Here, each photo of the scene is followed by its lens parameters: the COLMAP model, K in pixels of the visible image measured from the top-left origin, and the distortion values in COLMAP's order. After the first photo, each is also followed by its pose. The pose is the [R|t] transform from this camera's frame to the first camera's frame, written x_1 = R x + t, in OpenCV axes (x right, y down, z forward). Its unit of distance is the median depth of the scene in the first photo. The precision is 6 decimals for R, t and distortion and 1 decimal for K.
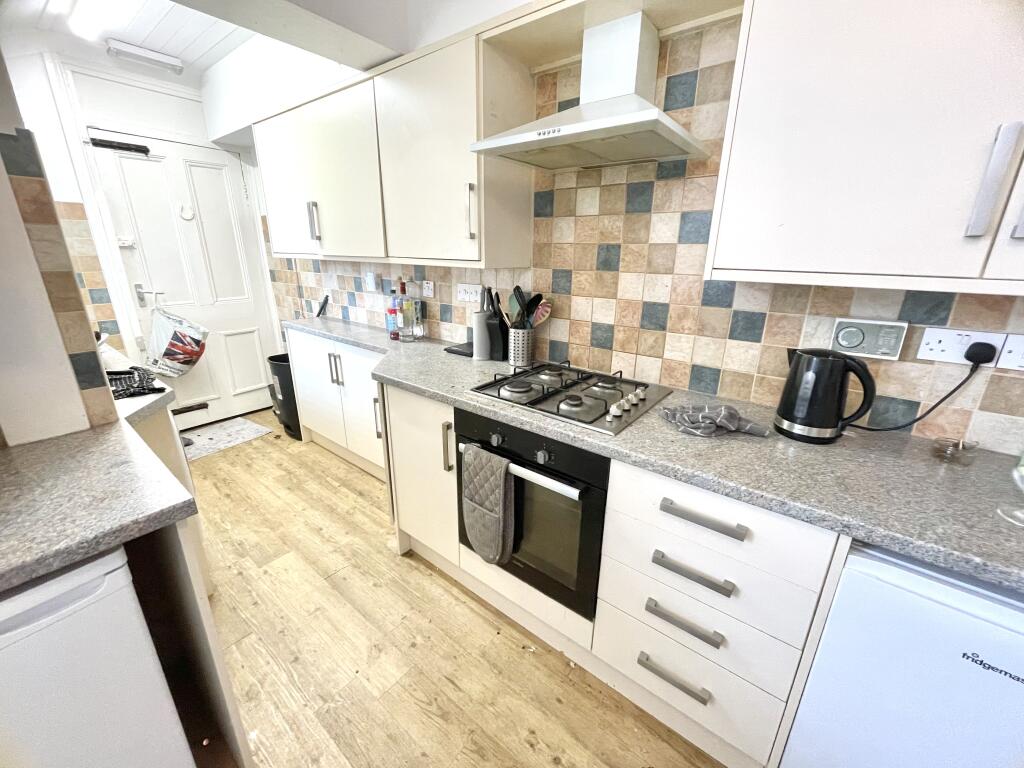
lens RADIAL K [[413.1, 0, 511.6], [0, 413.1, 383.0], [0, 0, 1]] dist [-0.002197, 0.000053]
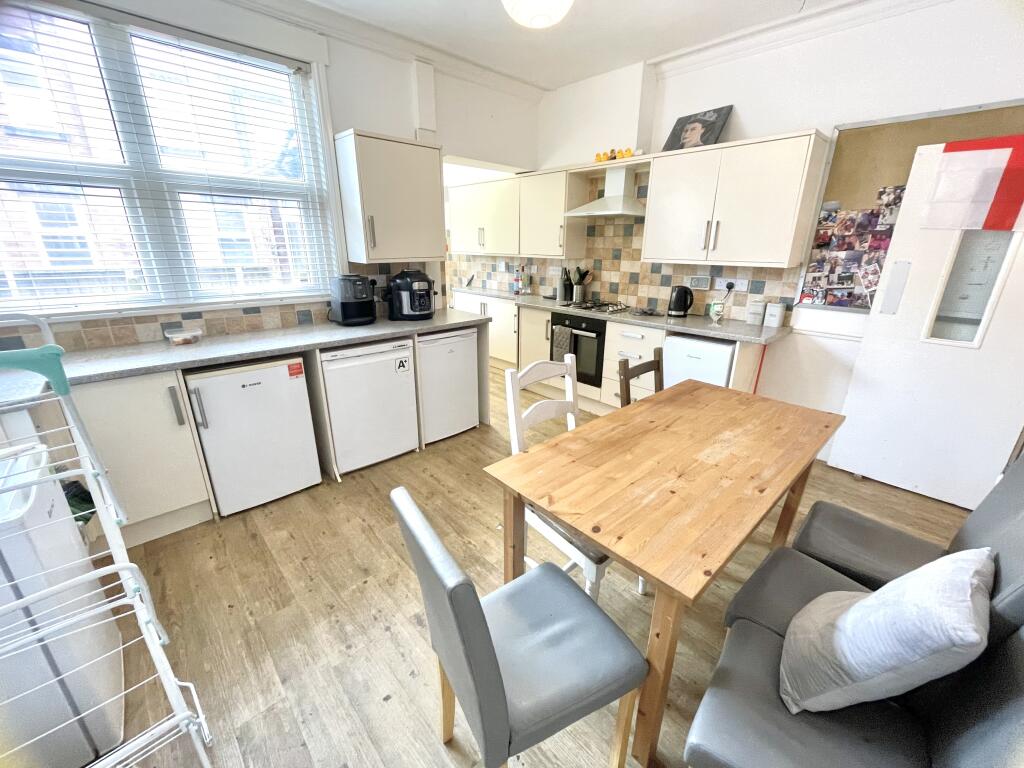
lens RADIAL K [[413.1, 0, 512.7], [0, 413.1, 385.5], [0, 0, 1]] dist [-0.002197, 0.000053]
pose [[0.990004, 0.041203, -0.134884, -0.009569], [-0.038913, 0.999051, 0.019574, 0.416914], [0.135563, -0.014130, 0.990668, -1.407276]]
